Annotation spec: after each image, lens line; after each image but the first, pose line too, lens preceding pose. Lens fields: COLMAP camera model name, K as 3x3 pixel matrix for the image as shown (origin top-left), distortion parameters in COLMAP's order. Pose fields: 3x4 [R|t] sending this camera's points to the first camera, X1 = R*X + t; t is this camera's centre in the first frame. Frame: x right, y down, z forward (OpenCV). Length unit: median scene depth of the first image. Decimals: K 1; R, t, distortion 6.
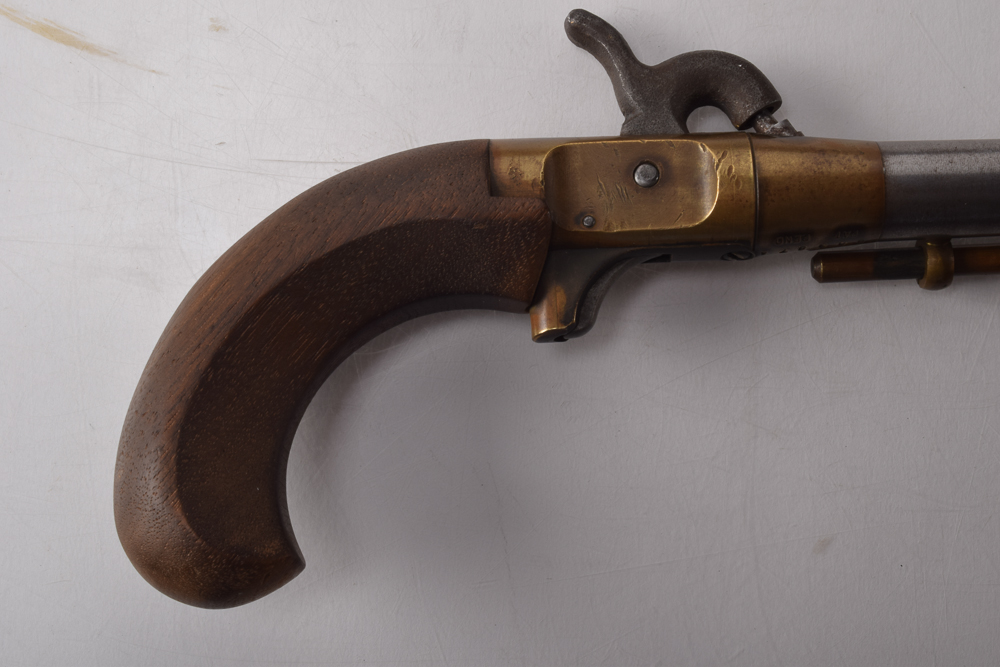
lens RADIAL K [[1751.9, 0, 503.9], [0, 1751.9, 329.9], [0, 0, 1]] dist [-0.005142, 0.000000]
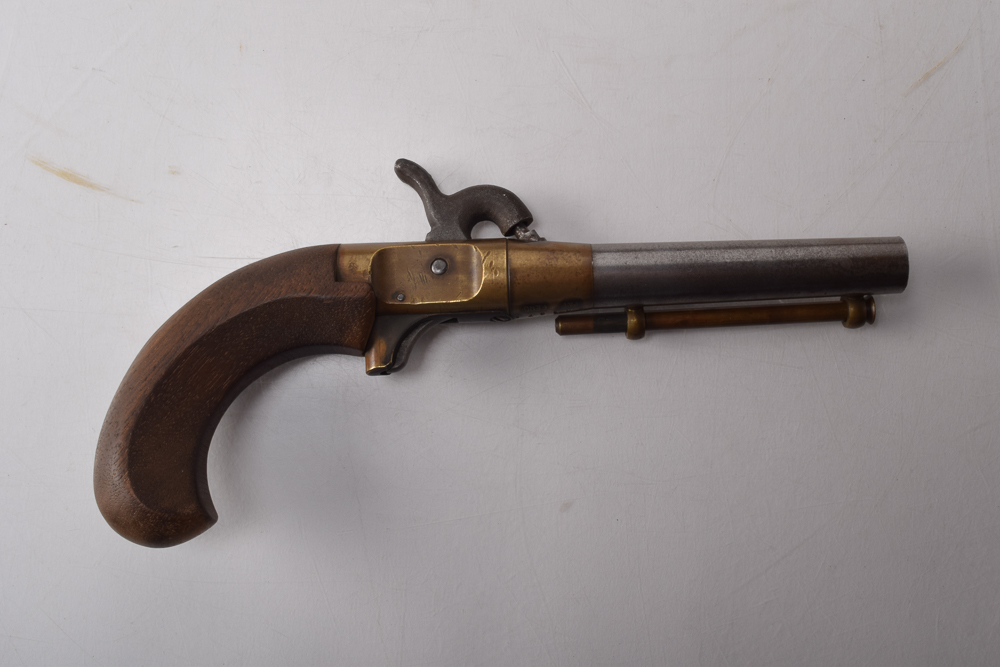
lens RADIAL K [[1238.5, 0, 499.4], [0, 1238.5, 328.4], [0, 0, 1]] dist [-0.075104, 0.000000]
pose [[0.999886, -0.004411, -0.014447, 0.145099], [0.004165, 0.999847, -0.017012, -0.015007], [0.014520, 0.016950, 0.999751, -0.085046]]
